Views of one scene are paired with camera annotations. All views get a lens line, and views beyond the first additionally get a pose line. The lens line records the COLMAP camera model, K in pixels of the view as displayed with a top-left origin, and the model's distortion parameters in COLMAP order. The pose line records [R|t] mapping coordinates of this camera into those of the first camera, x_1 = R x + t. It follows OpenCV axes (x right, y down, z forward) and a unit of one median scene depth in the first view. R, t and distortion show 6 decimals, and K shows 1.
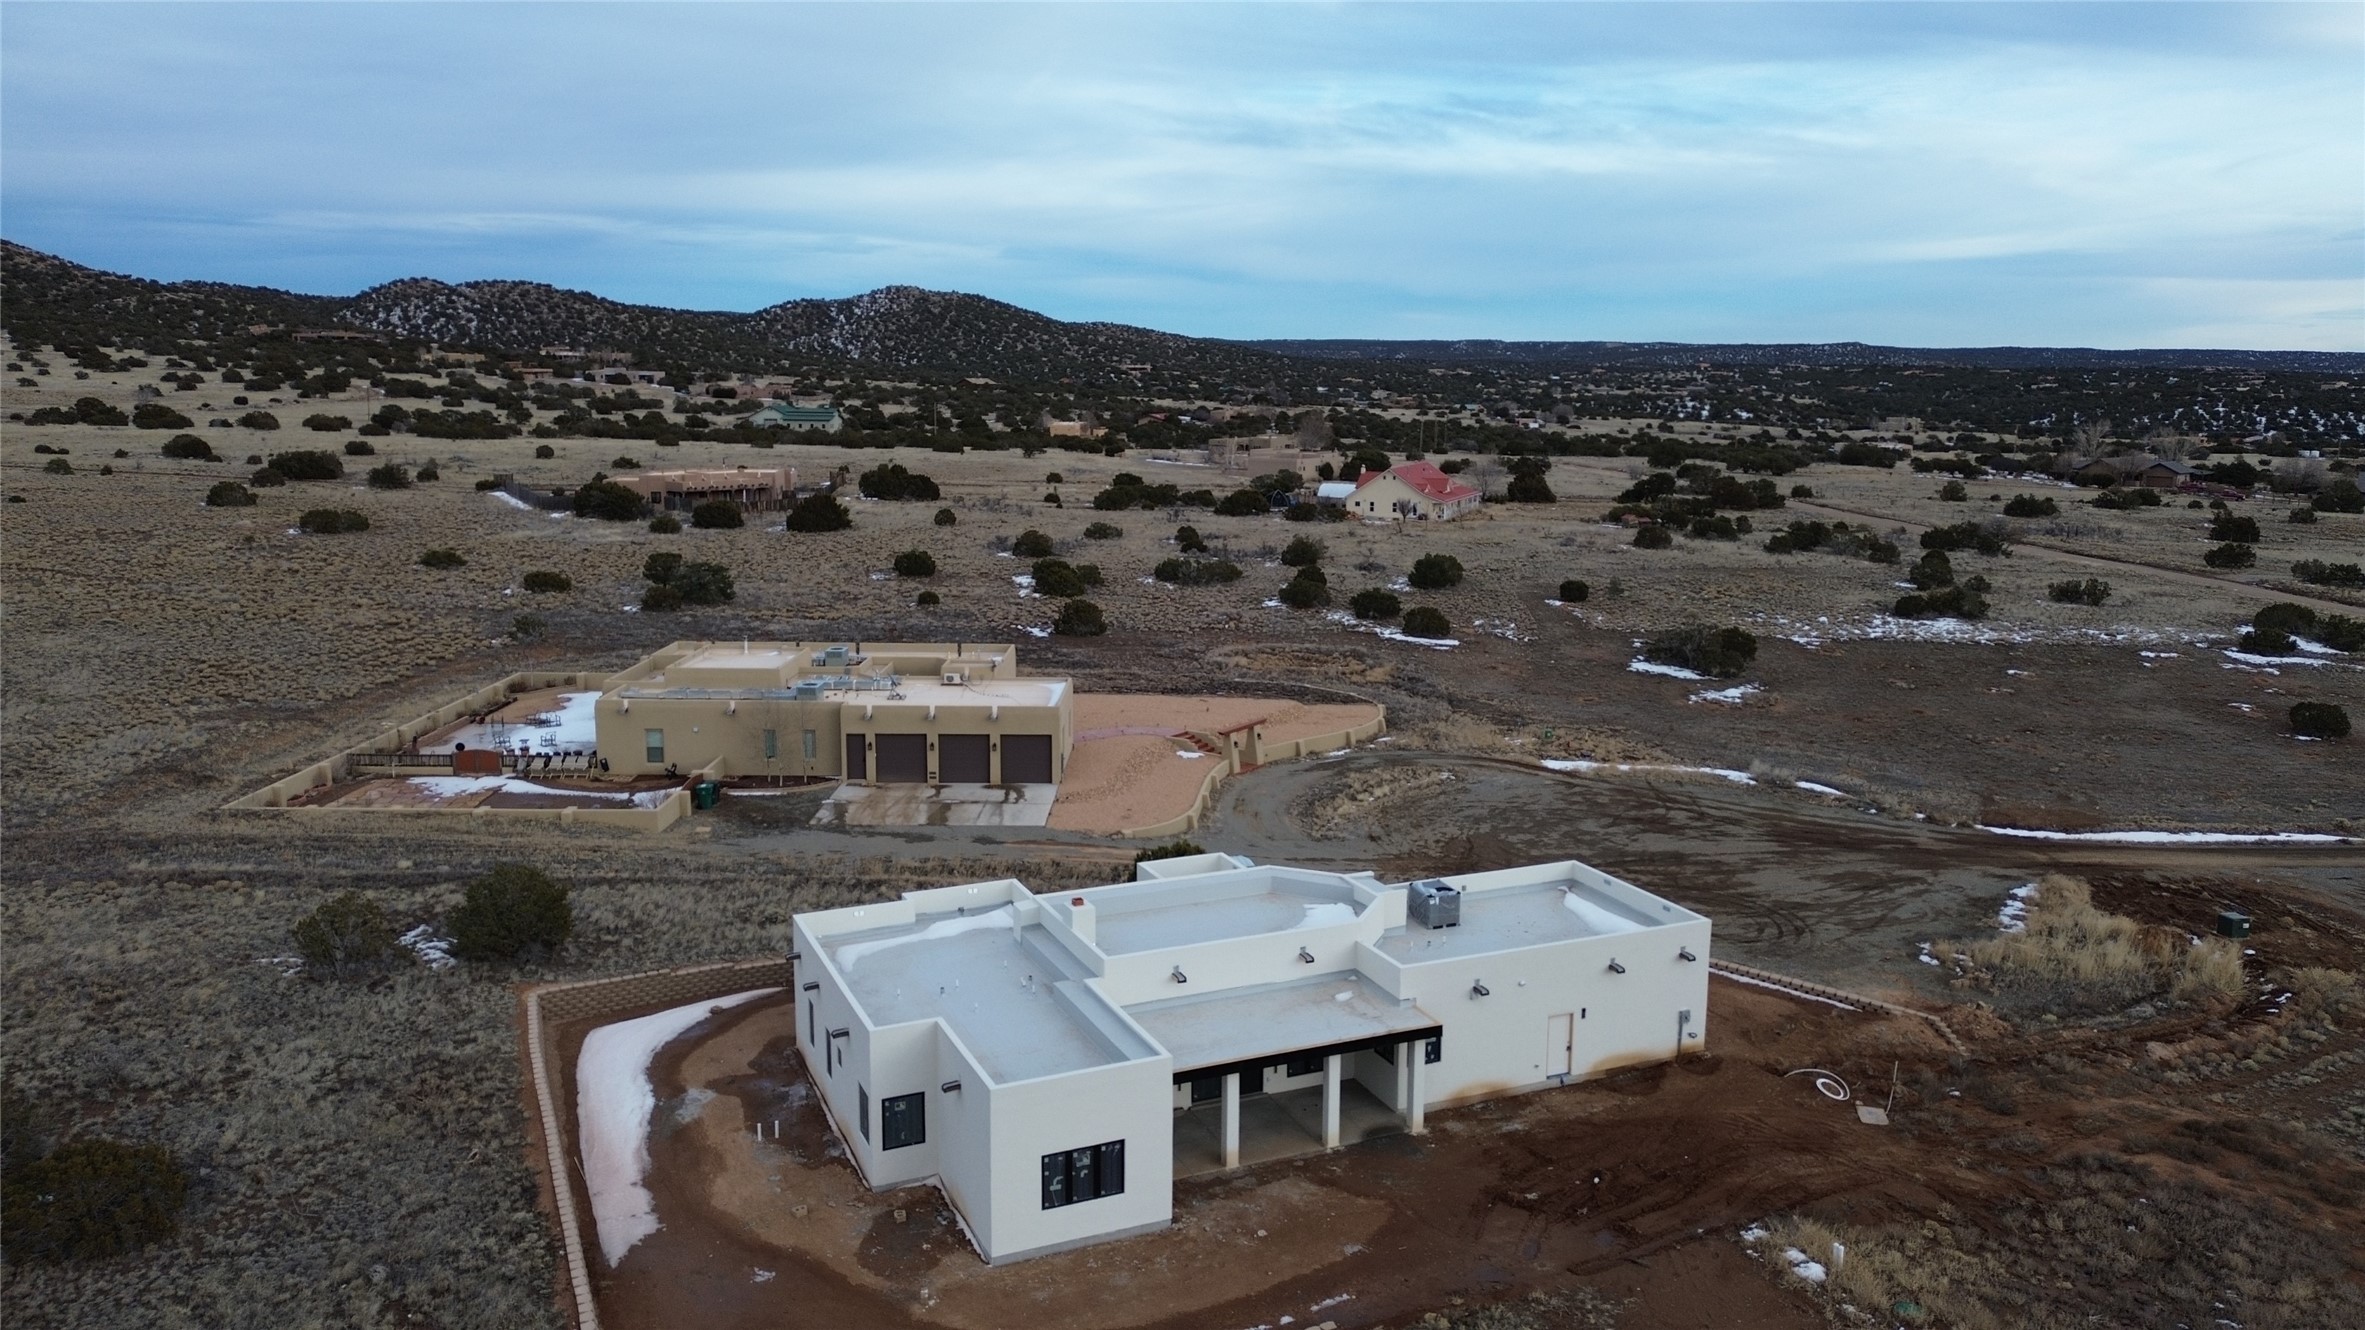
lens RADIAL K [[1656.4, 0, 1183.4], [0, 1656.4, 662.9], [0, 0, 1]] dist [0.080096, -0.072984]
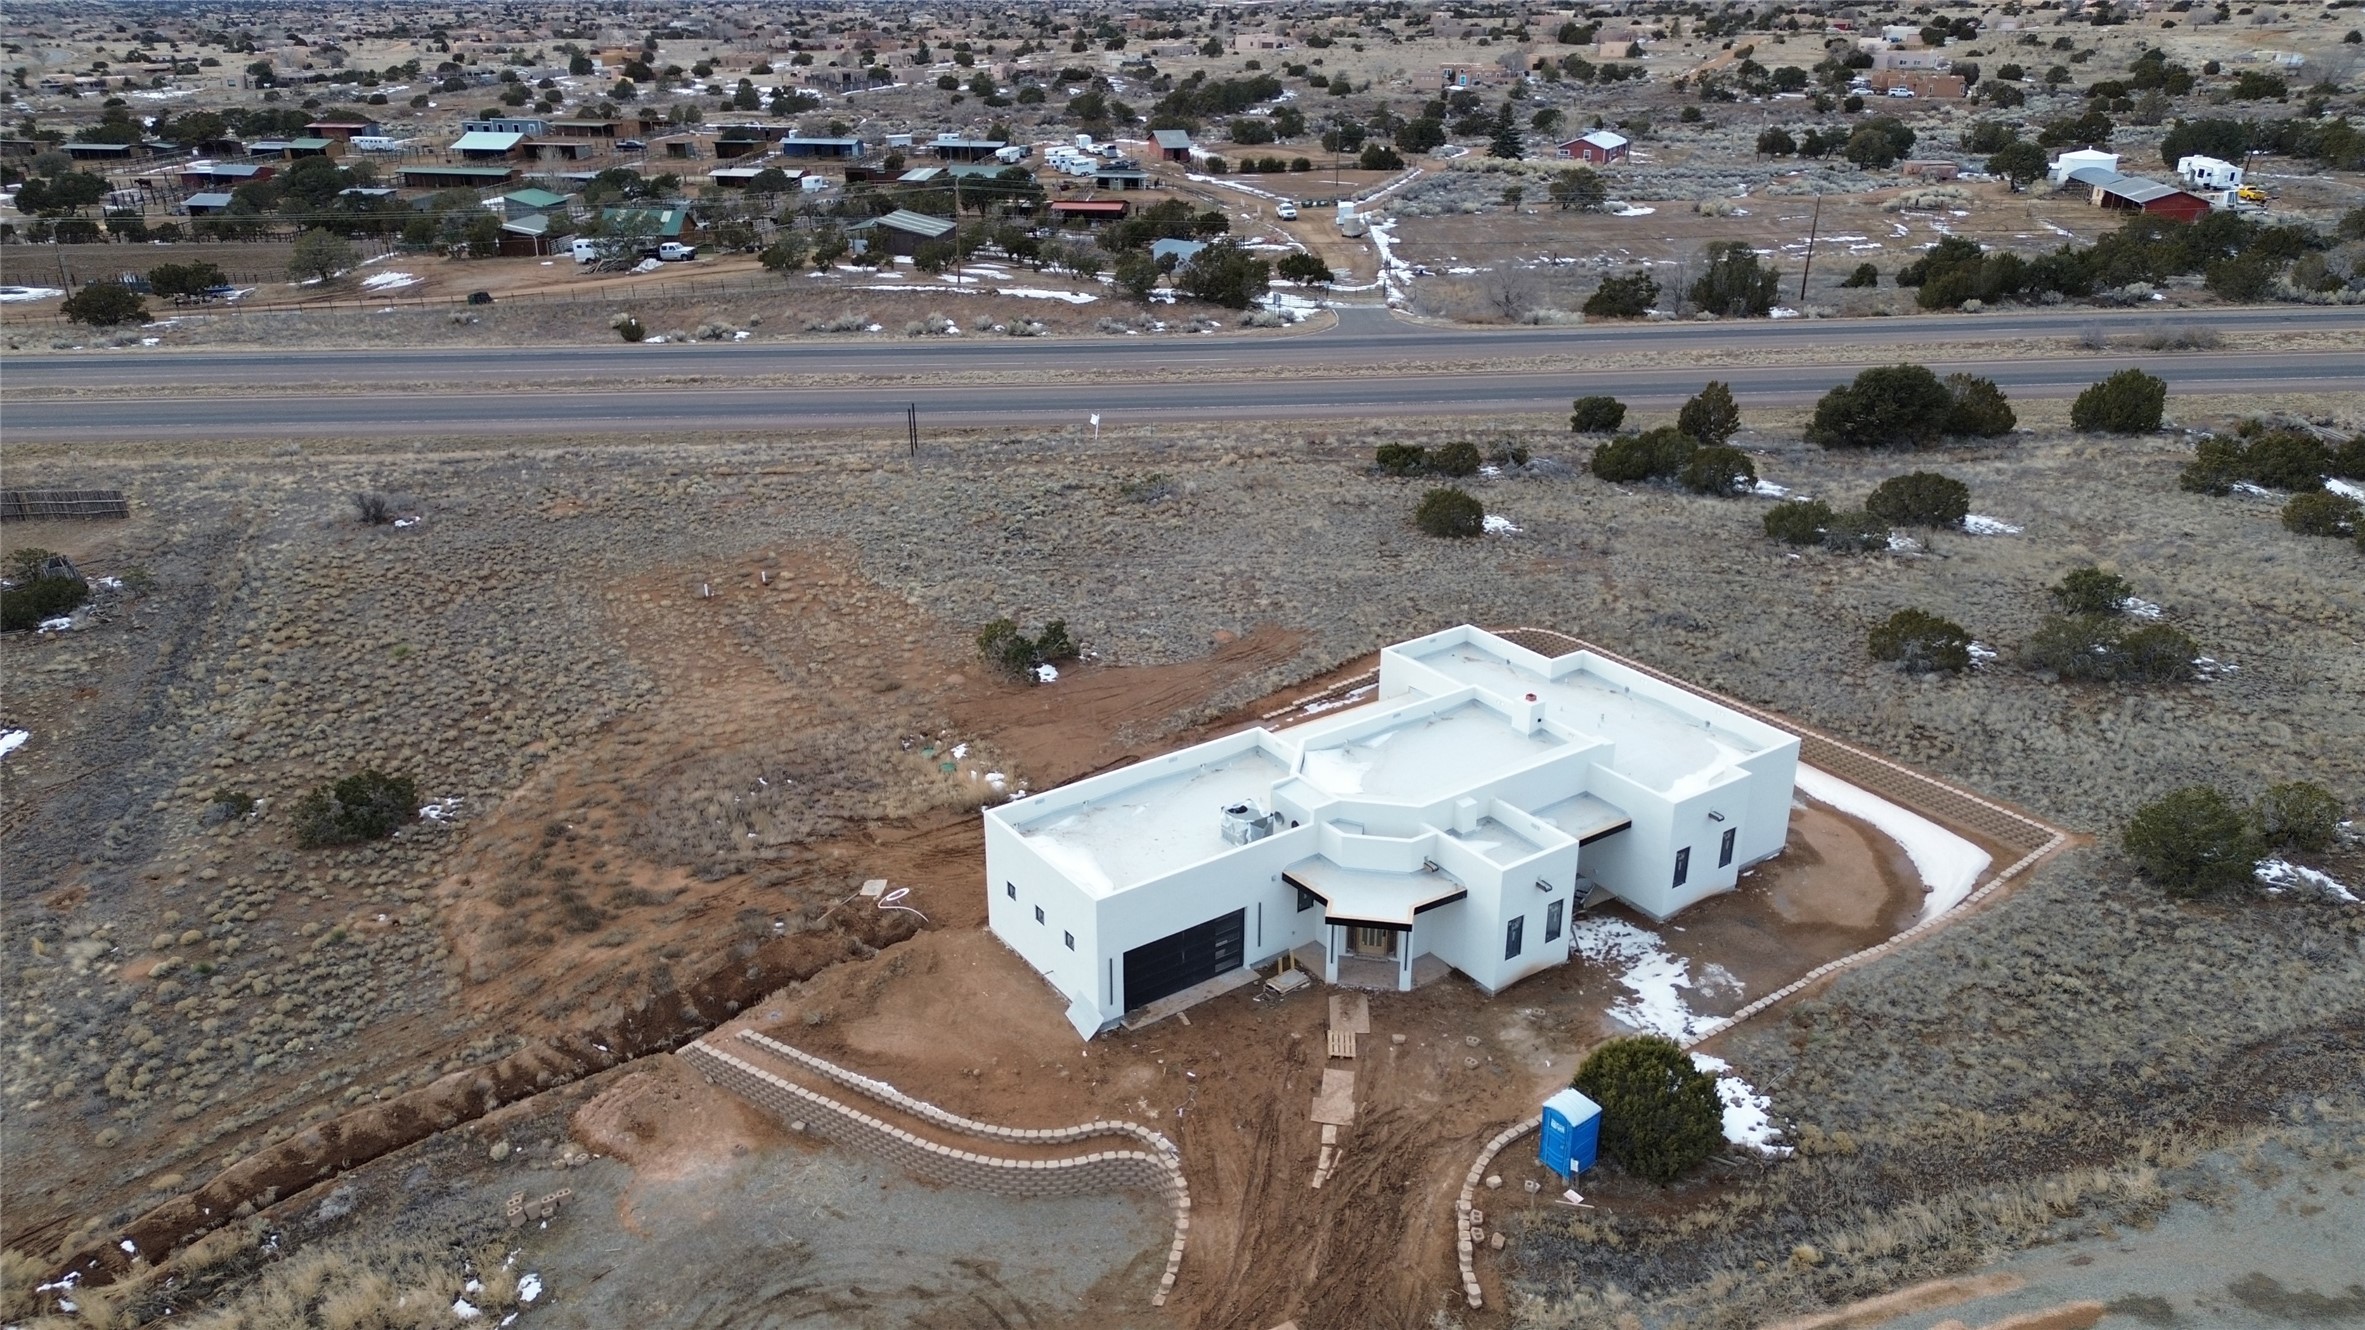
lens RADIAL K [[1656.4, 0, 1183.4], [0, 1656.4, 662.9], [0, 0, 1]] dist [0.080096, -0.072984]
pose [[-0.982072, 0.066852, -0.176254, 0.243096], [-0.039626, 0.840899, 0.539739, -0.317622], [0.184295, 0.537047, -0.823174, 1.196956]]
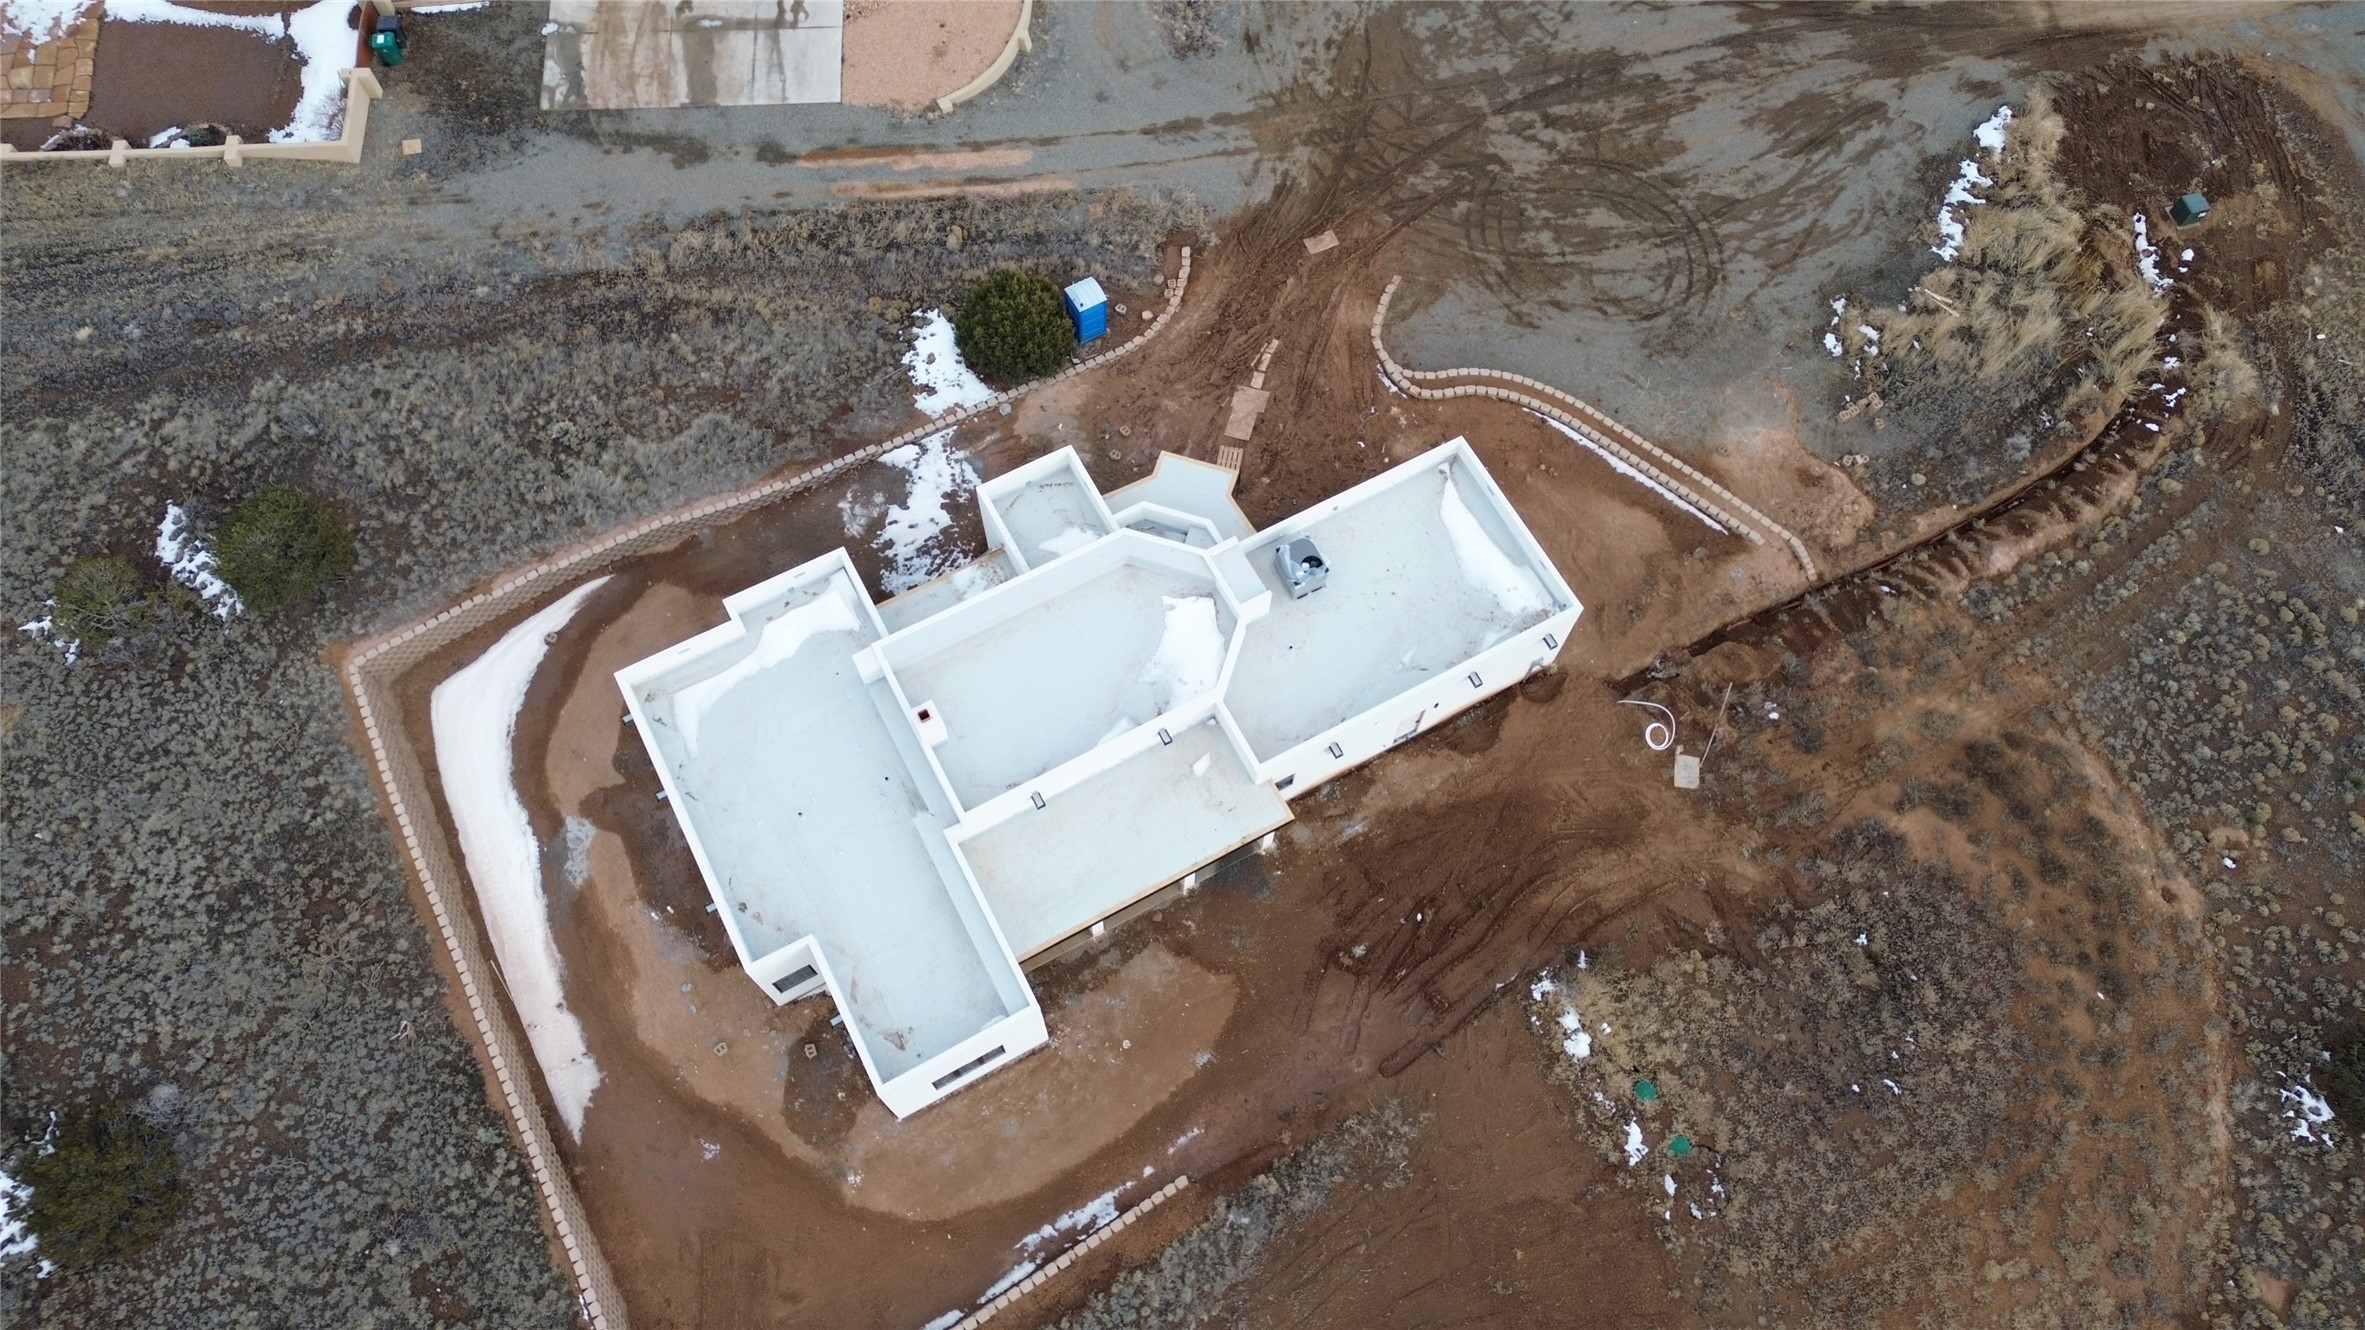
lens RADIAL K [[1656.4, 0, 1183.4], [0, 1656.4, 662.9], [0, 0, 1]] dist [0.080096, -0.072984]
pose [[0.997069, -0.064909, 0.040490, 0.030005], [0.002017, 0.551386, 0.834248, -0.413053], [-0.076475, -0.831721, 0.549901, 0.306098]]
